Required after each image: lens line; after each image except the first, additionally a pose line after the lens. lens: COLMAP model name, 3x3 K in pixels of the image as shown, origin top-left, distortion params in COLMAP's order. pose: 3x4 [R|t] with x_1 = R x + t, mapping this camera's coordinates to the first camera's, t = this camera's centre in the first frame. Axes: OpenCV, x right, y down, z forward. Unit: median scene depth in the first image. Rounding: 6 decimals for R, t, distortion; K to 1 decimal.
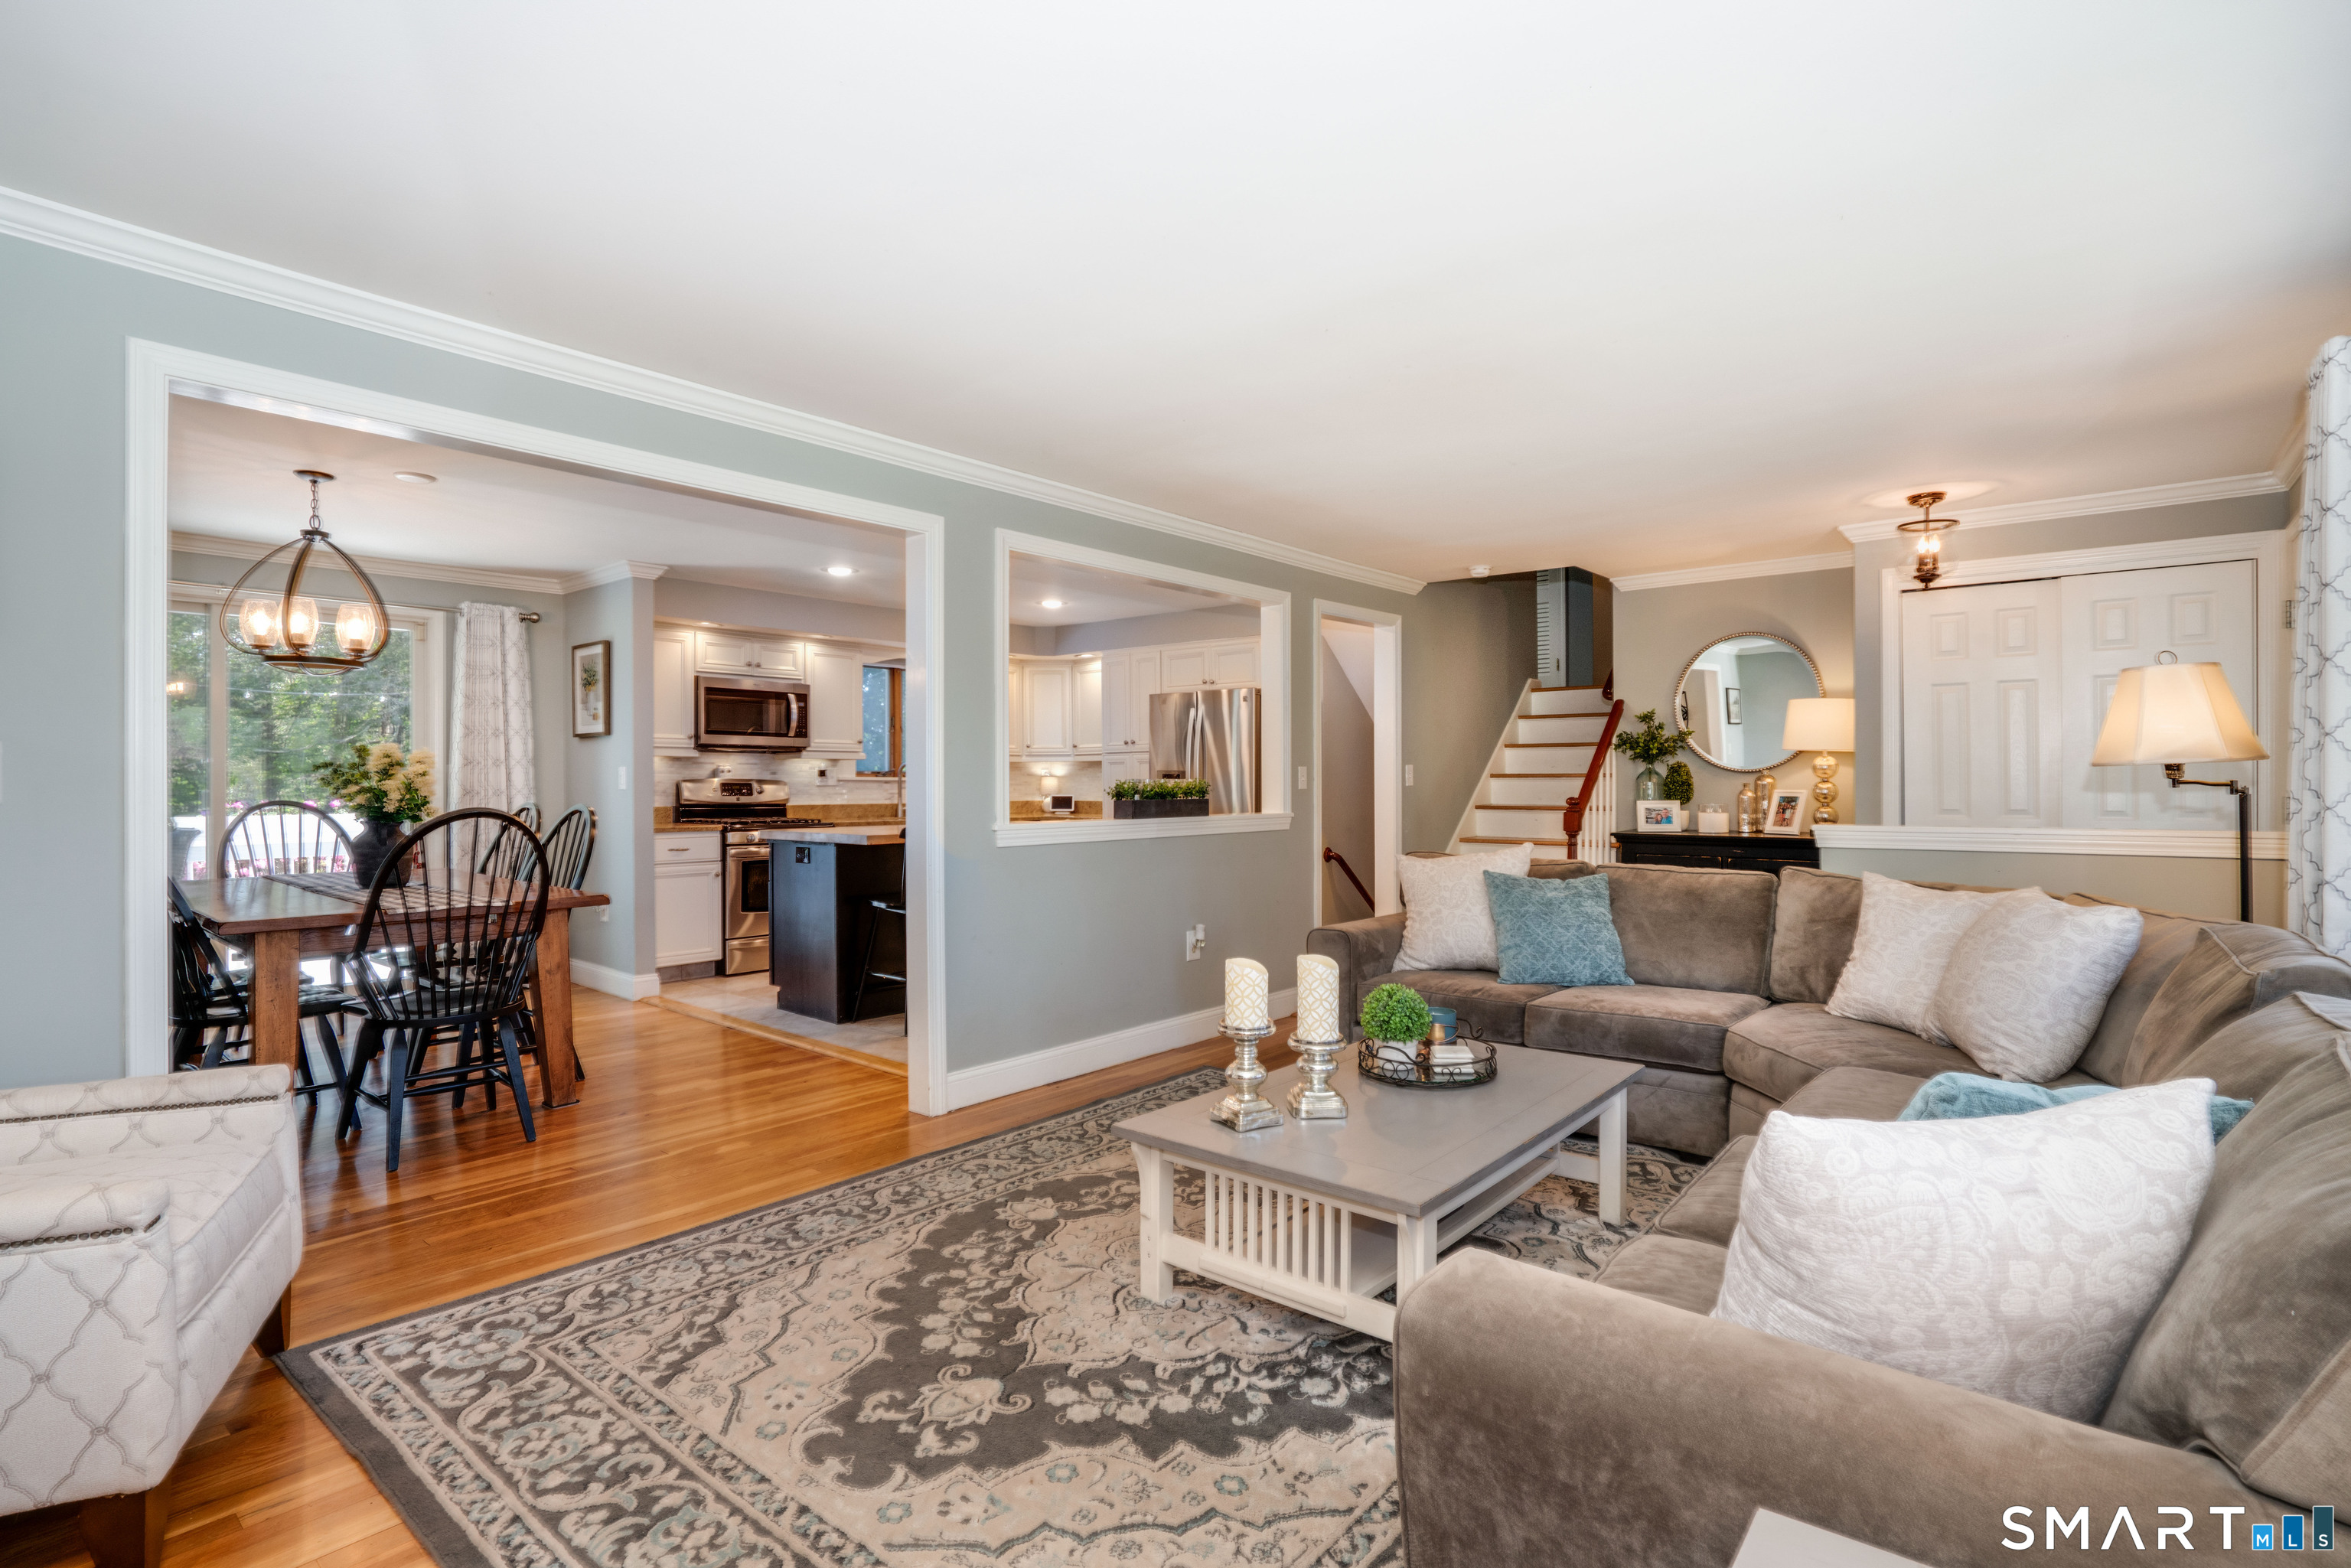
lens RADIAL K [[1126.0, 0, 1194.1], [0, 1126.0, 787.8], [0, 0, 1]] dist [-0.019697, 0.000084]
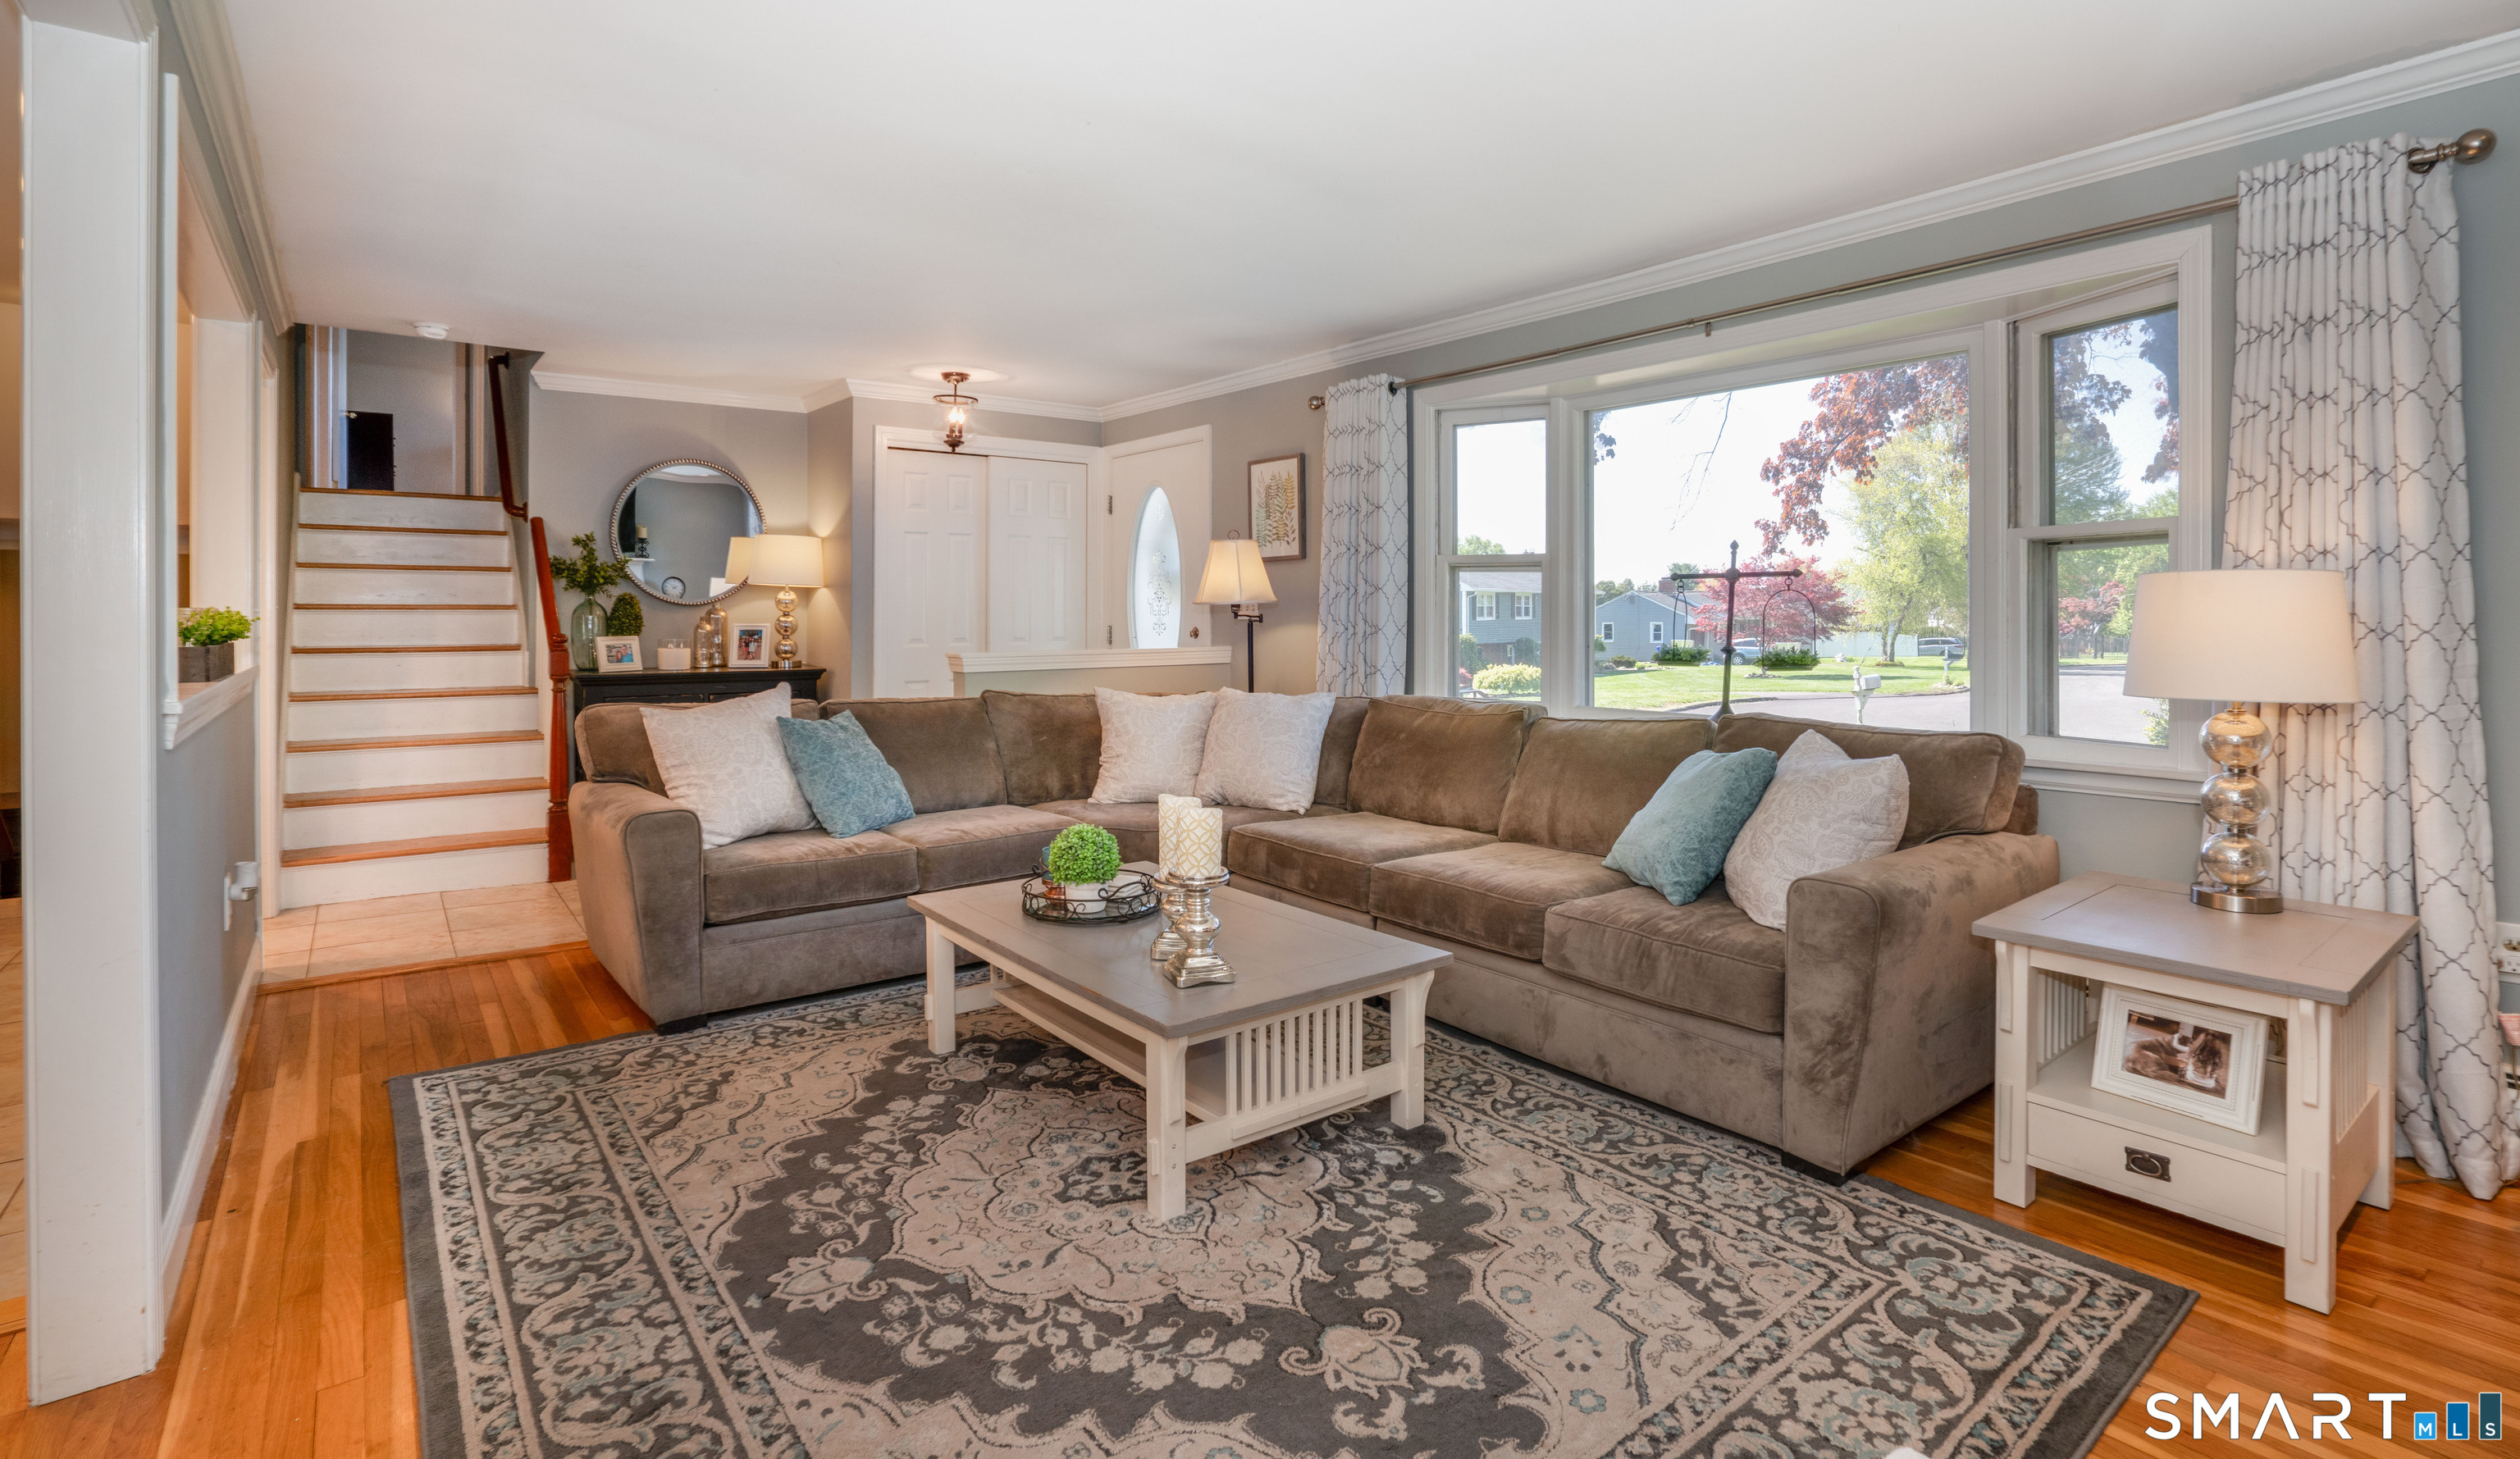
lens RADIAL K [[1154.0, 0, 1259.5], [0, 1154.0, 644.3], [0, 0, 1]] dist [-0.035192, 0.000744]
pose [[0.224927, -0.022569, 0.974114, -0.733326], [0.005524, 0.999745, 0.021888, 0.001492], [-0.974360, 0.000457, 0.224995, 0.630613]]
